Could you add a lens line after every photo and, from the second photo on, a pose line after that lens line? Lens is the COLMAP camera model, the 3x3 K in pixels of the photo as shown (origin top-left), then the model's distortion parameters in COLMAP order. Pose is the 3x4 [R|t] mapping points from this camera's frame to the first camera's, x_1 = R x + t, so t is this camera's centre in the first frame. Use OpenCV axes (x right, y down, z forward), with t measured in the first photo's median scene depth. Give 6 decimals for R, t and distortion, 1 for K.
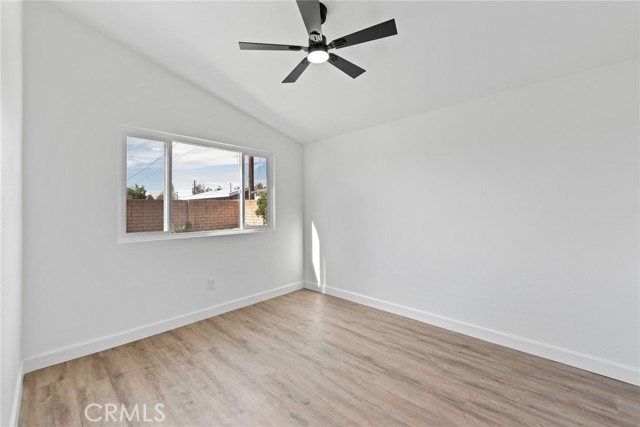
lens RADIAL K [[261.0, 0, 315.9], [0, 261.0, 207.2], [0, 0, 1]] dist [0.000088, -0.001235]
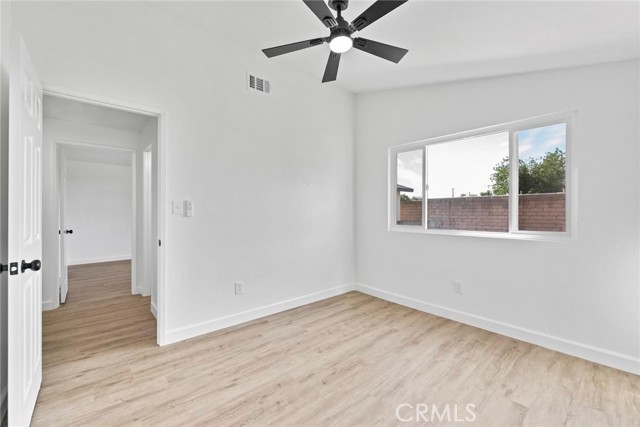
lens RADIAL K [[261.0, 0, 321.9], [0, 261.0, 213.8], [0, 0, 1]] dist [0.000088, -0.001235]
pose [[-0.078675, 0.021378, -0.996671, 0.654294], [0.012740, 0.999710, 0.020437, 0.005926], [0.996819, -0.011089, -0.078925, 0.672882]]
